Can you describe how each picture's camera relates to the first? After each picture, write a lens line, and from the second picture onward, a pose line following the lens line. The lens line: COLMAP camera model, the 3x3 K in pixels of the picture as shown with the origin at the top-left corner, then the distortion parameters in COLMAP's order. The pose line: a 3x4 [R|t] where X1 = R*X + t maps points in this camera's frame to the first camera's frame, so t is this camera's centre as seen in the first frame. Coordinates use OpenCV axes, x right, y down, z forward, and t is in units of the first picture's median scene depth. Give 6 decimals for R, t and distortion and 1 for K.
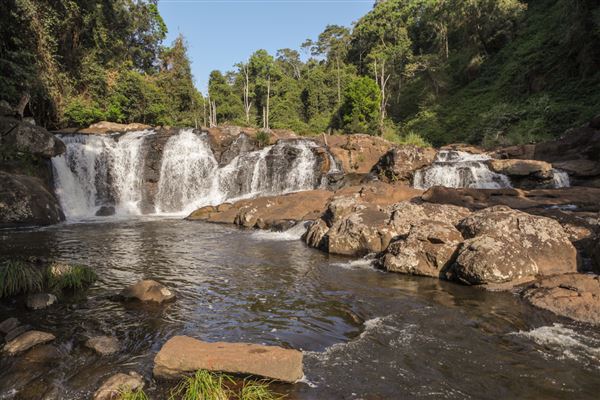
lens RADIAL K [[411.0, 0, 296.7], [0, 411.0, 199.5], [0, 0, 1]] dist [-0.094661, 0.077731]
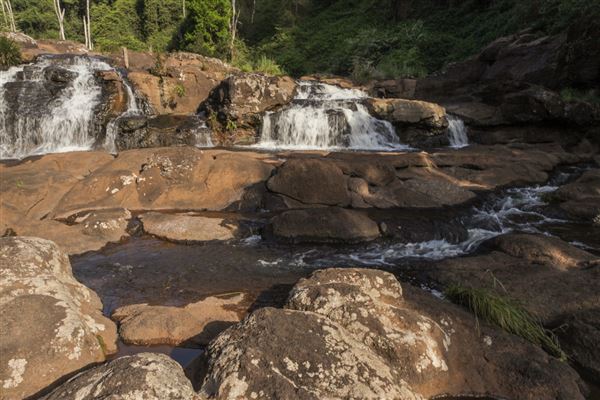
lens RADIAL K [[411.0, 0, 296.7], [0, 411.0, 199.5], [0, 0, 1]] dist [-0.094661, 0.077731]
pose [[0.943569, -0.050848, 0.327248, 0.108132], [-0.005153, 0.985769, 0.168028, -0.040064], [-0.331135, -0.160232, 0.929879, 0.321980]]
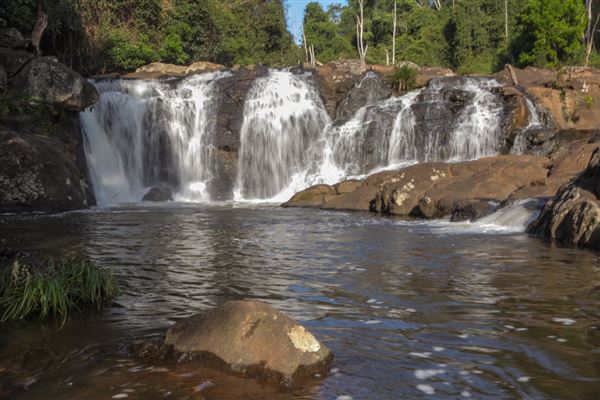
lens RADIAL K [[593.0, 0, 293.3], [0, 593.0, 199.2], [0, 0, 1]] dist [-0.079885, 0.130485]
pose [[0.974889, 0.000866, -0.222691, -0.050829], [0.000239, 0.999988, 0.004937, 0.026033], [0.222692, -0.004867, 0.974877, 0.122895]]
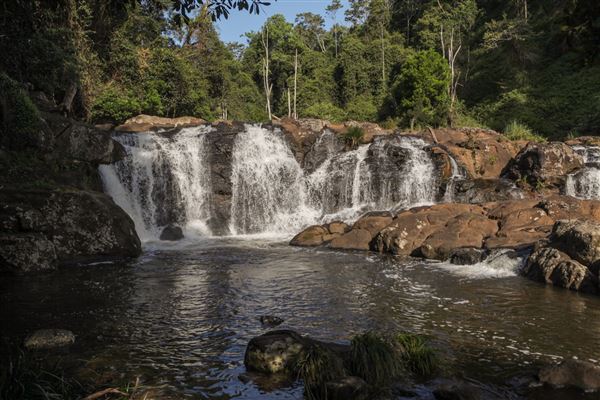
lens RADIAL K [[524.5, 0, 294.0], [0, 524.5, 200.1], [0, 0, 1]] dist [-0.089877, 0.120504]
pose [[0.999854, -0.013357, -0.010684, -0.194144], [0.013291, 0.999892, -0.006202, -0.021595], [0.010766, 0.006059, 0.999924, 0.007272]]
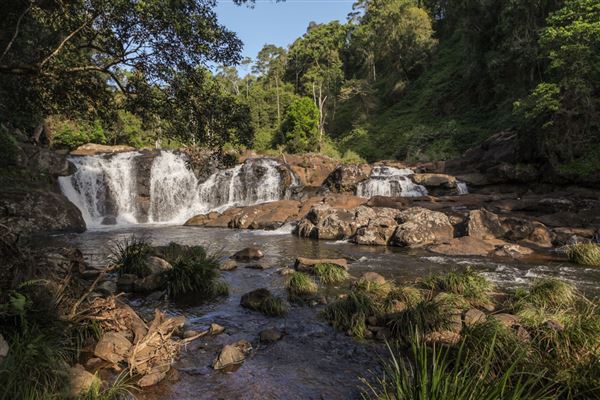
lens RADIAL K [[411.0, 0, 296.7], [0, 411.0, 199.5], [0, 0, 1]] dist [-0.094661, 0.077731]
pose [[0.986147, -0.020790, 0.164568, -0.102901], [0.024589, 0.999475, -0.021077, 0.002621], [-0.164043, 0.024832, 0.986141, -0.225925]]
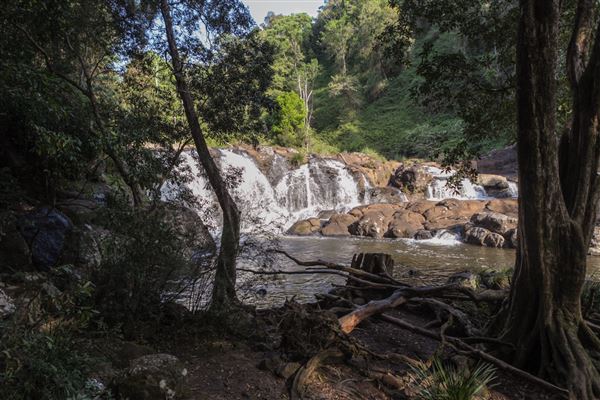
lens RADIAL K [[411.0, 0, 296.7], [0, 411.0, 199.5], [0, 0, 1]] dist [-0.094661, 0.077731]
pose [[0.933516, -0.041004, 0.356183, -0.511669], [0.040272, 0.999144, 0.009473, -0.046383], [-0.356267, 0.005501, 0.934368, -0.075667]]
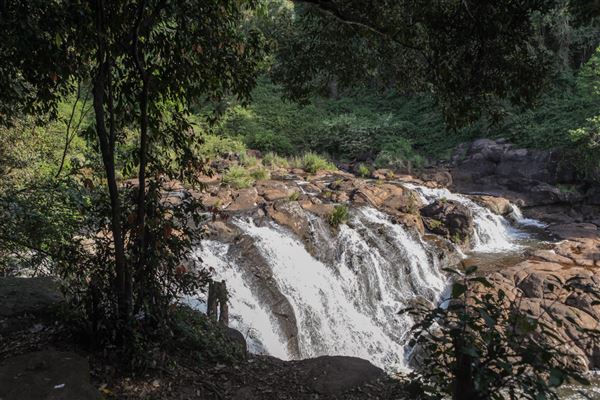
lens RADIAL K [[411.0, 0, 296.7], [0, 411.0, 199.5], [0, 0, 1]] dist [-0.094661, 0.077731]
pose [[0.652272, -0.167389, 0.739271, -0.695932], [0.080657, 0.985102, 0.151886, -0.302728], [-0.753682, -0.039443, 0.656055, 0.572785]]
